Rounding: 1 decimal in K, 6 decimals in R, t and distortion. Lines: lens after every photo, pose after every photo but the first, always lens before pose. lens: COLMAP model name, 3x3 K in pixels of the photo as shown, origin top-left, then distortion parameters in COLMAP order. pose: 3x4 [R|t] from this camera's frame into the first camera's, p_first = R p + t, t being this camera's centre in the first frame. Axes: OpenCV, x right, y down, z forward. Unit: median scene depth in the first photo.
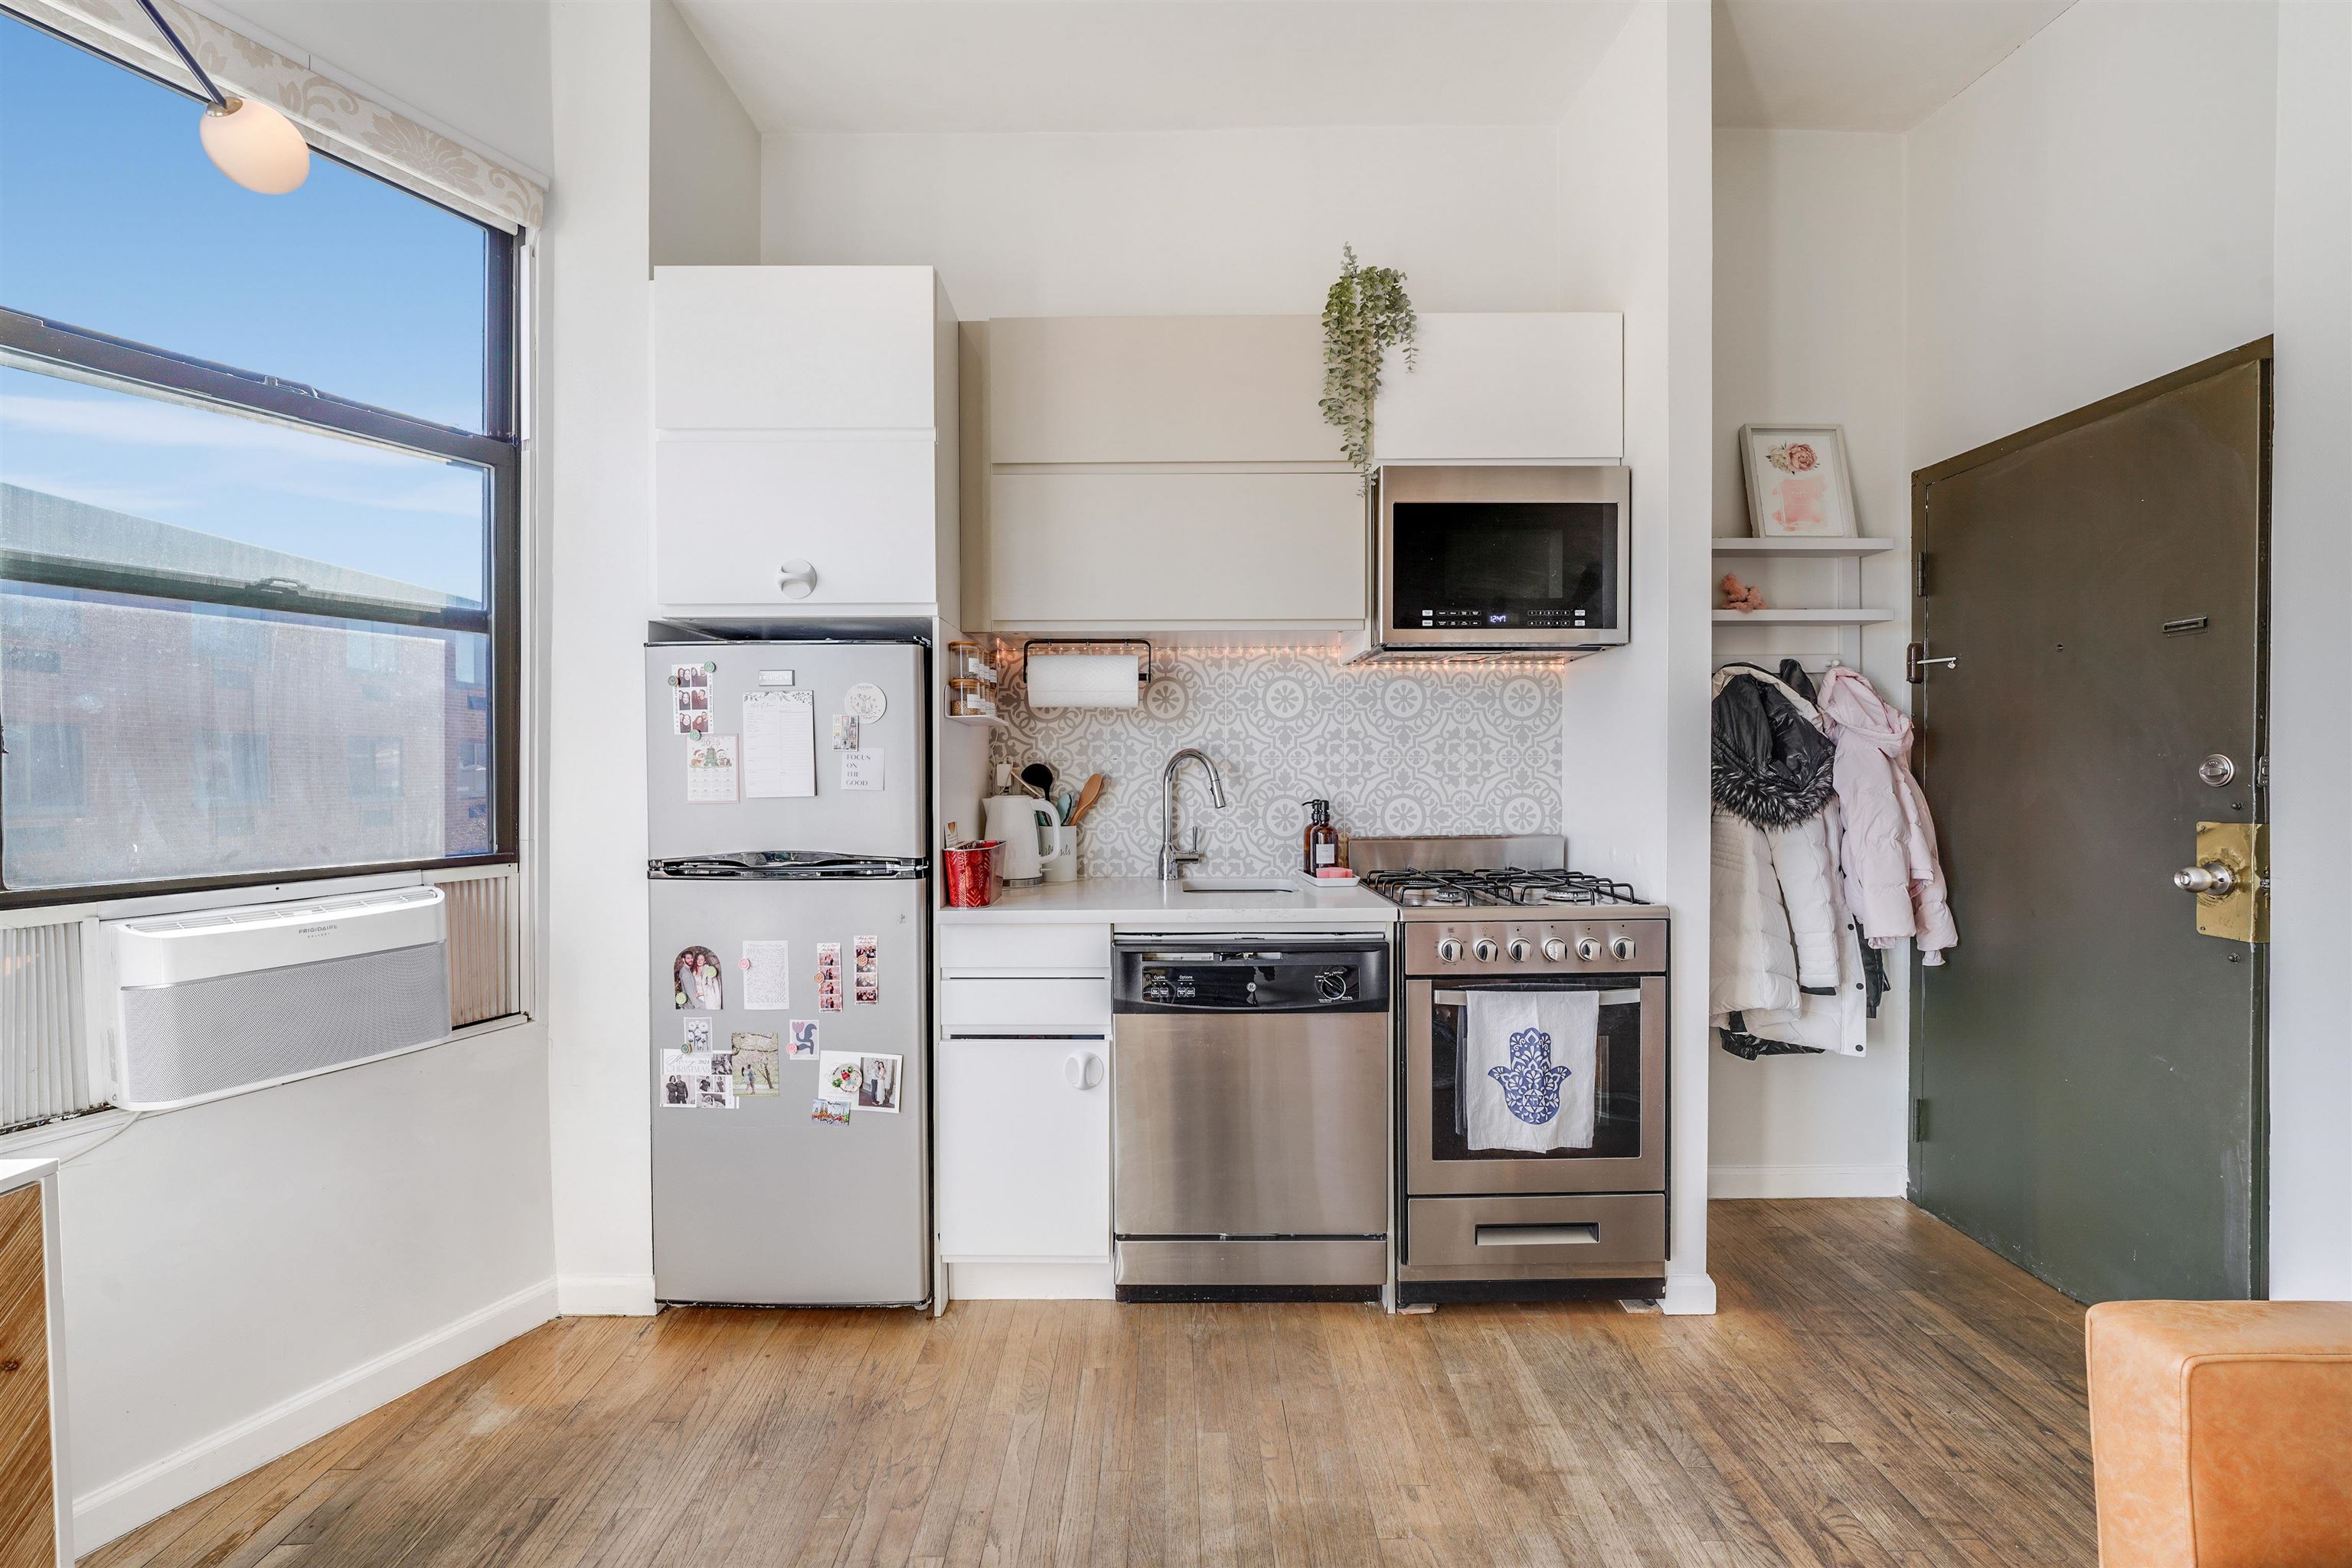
lens RADIAL K [[1023.6, 0, 1155.9], [0, 1023.6, 775.6], [0, 0, 1]] dist [-0.019867, 0.002553]
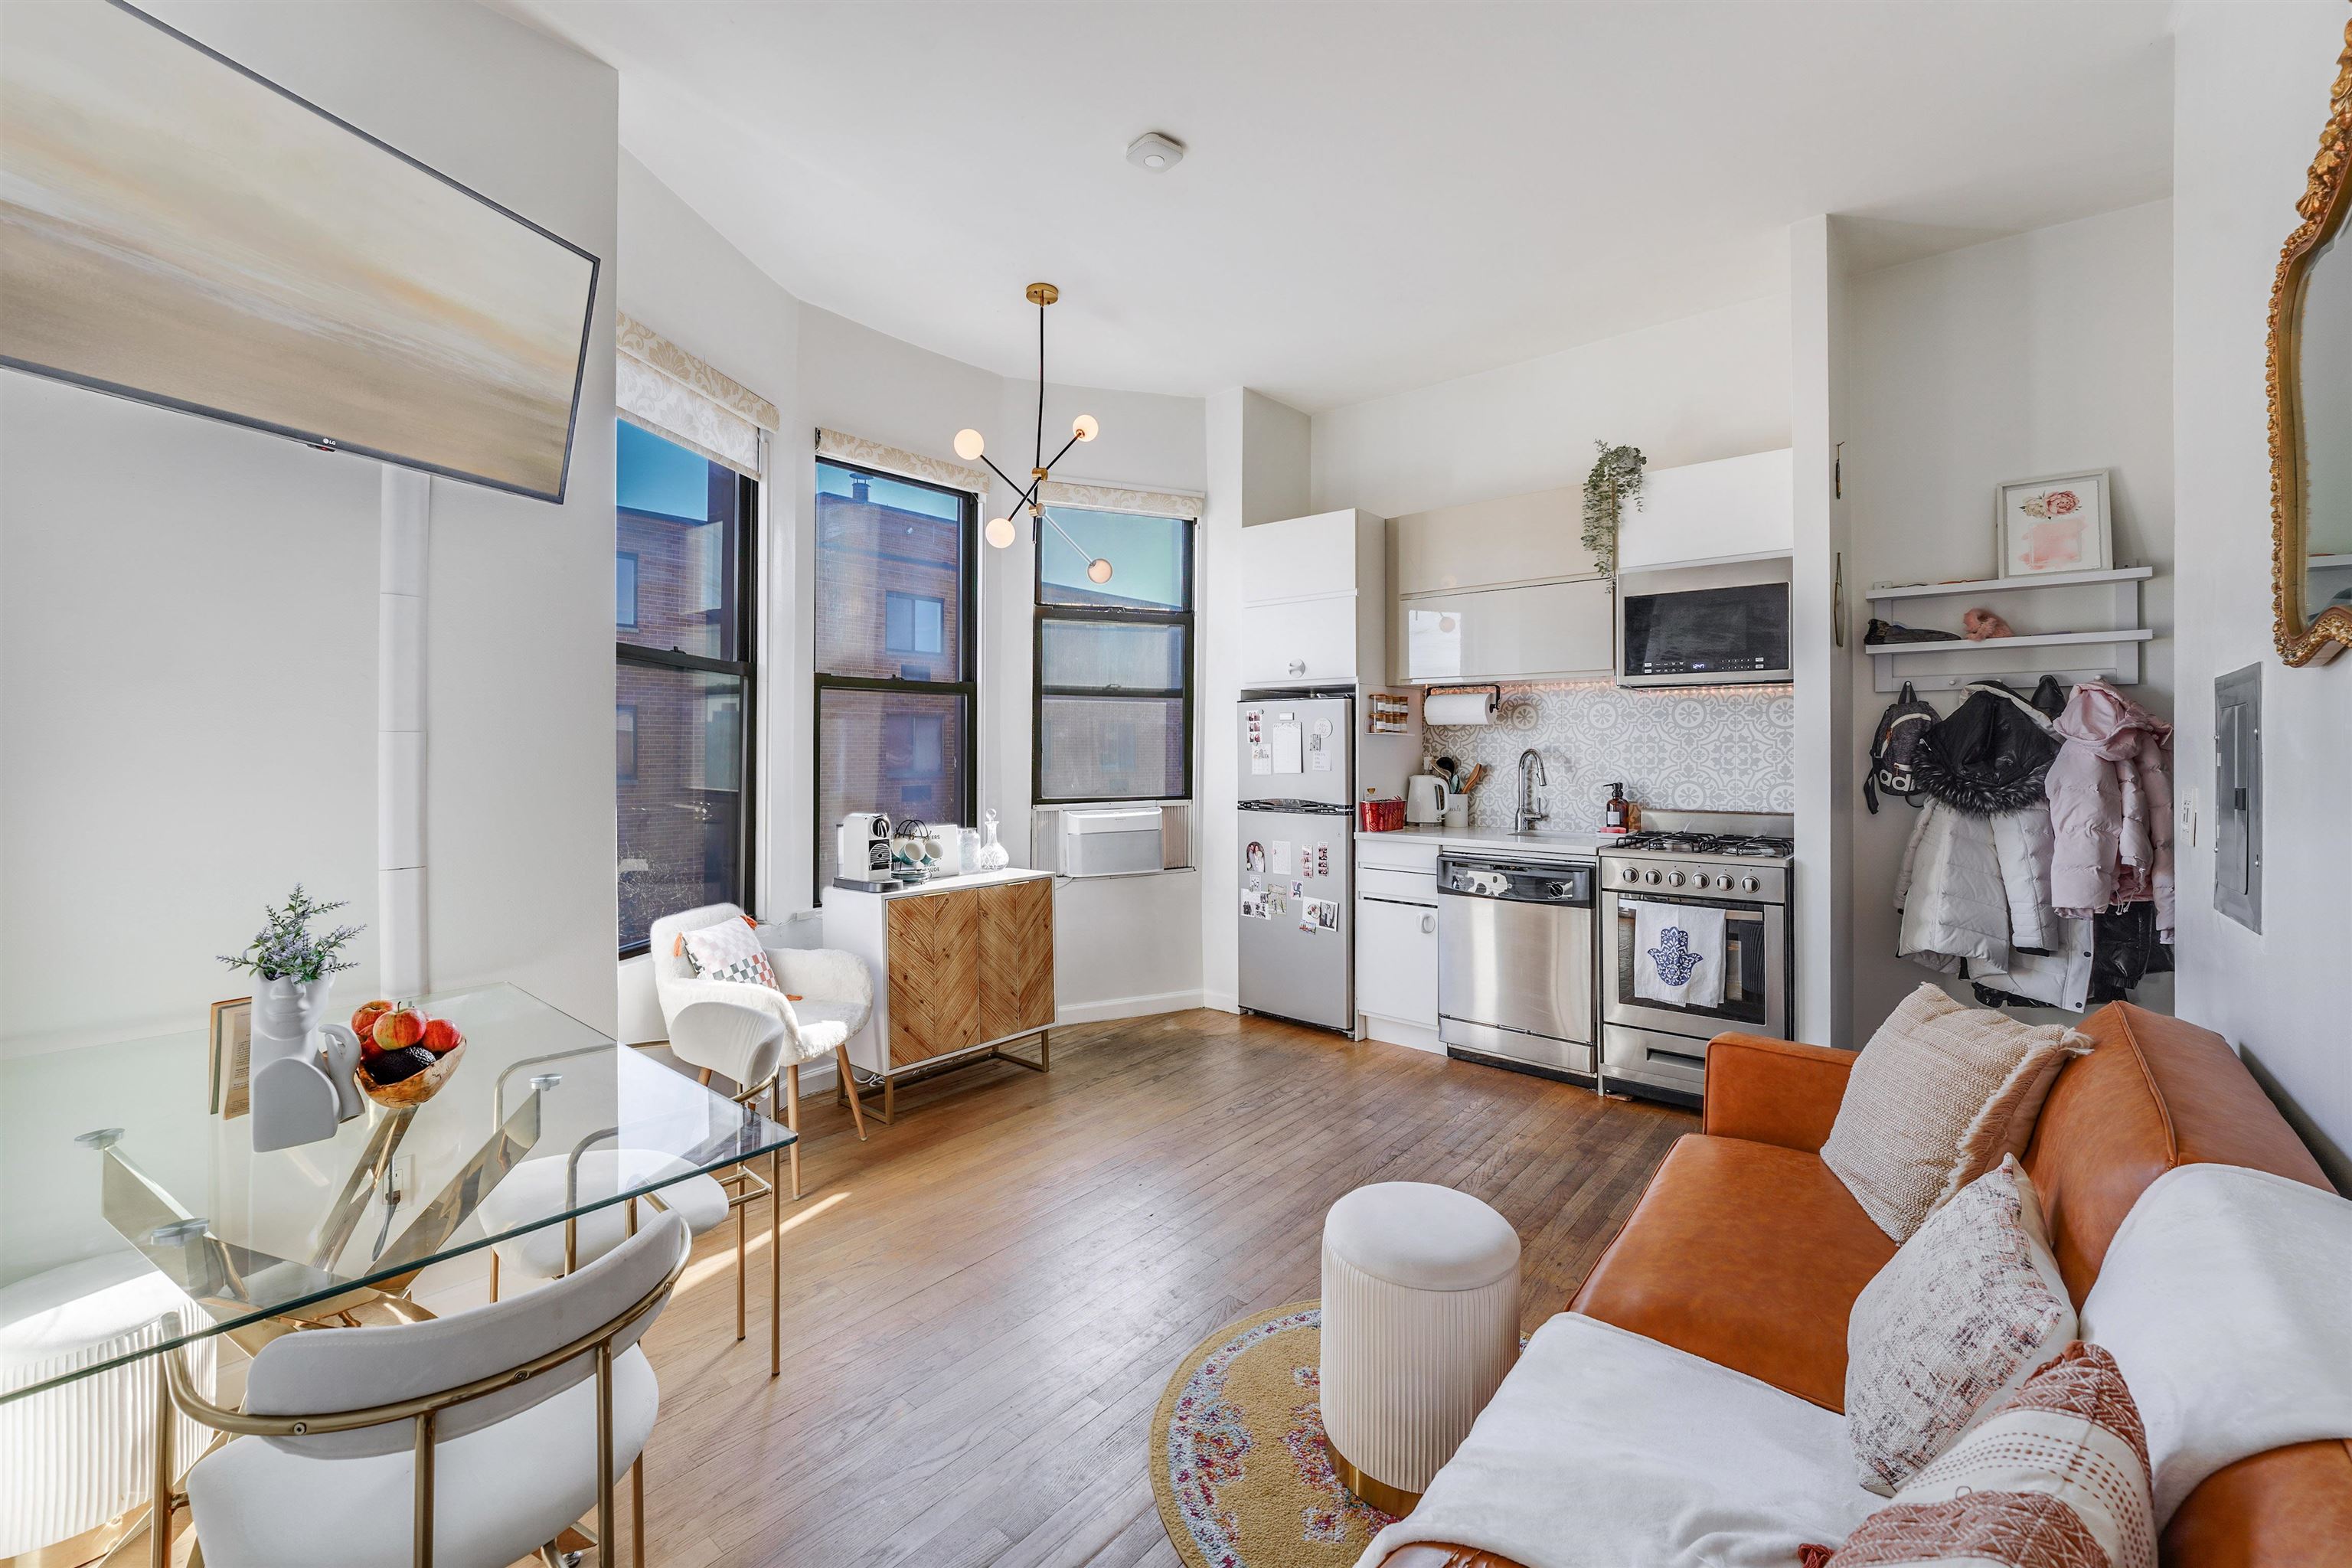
lens RADIAL K [[964.4, 0, 1173.0], [0, 964.4, 743.6], [0, 0, 1]] dist [-0.012025, 0.004569]
pose [[0.751476, 0.000809, -0.659760, 0.758500], [-0.011585, 0.999861, -0.011969, -0.012560], [0.659659, 0.016638, 0.751381, -0.644452]]
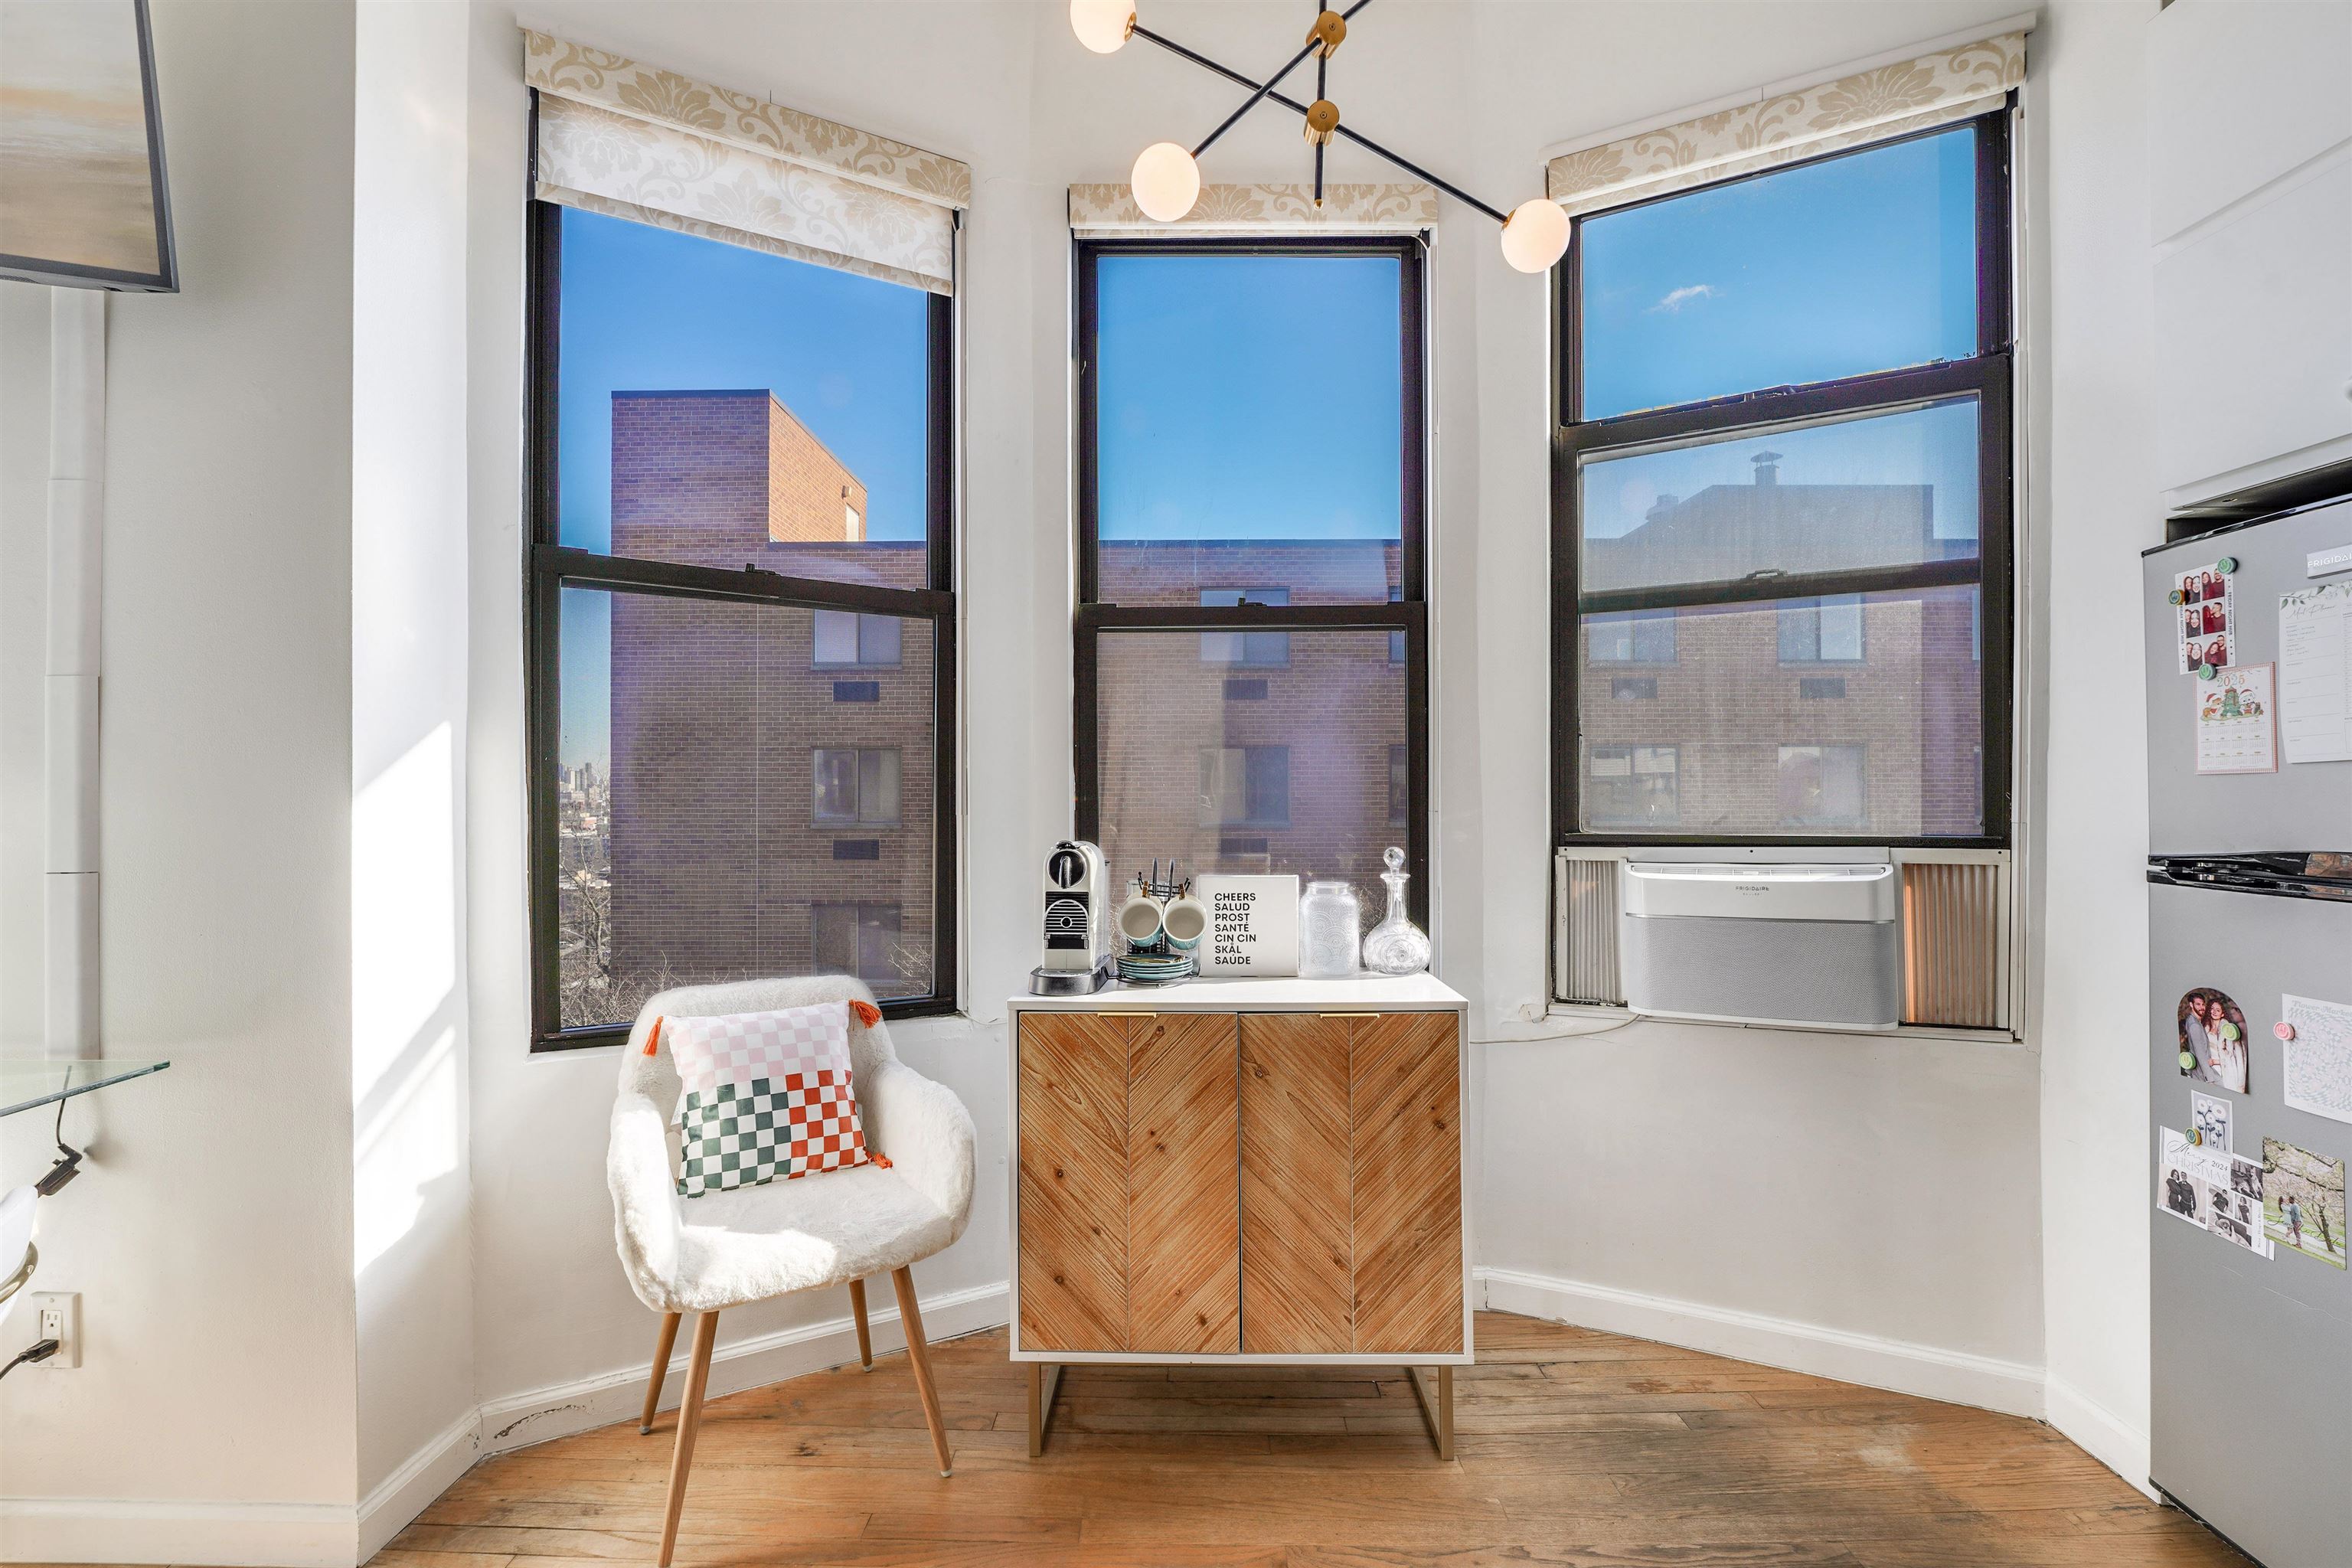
lens RADIAL K [[1023.6, 0, 1168.9], [0, 1023.6, 789.9], [0, 0, 1]] dist [-0.019867, 0.002553]
pose [[-0.034250, -0.001541, -0.999412, 0.229492], [-0.009379, 0.999955, -0.001220, 0.044412], [0.999369, 0.009332, -0.034262, 0.337571]]
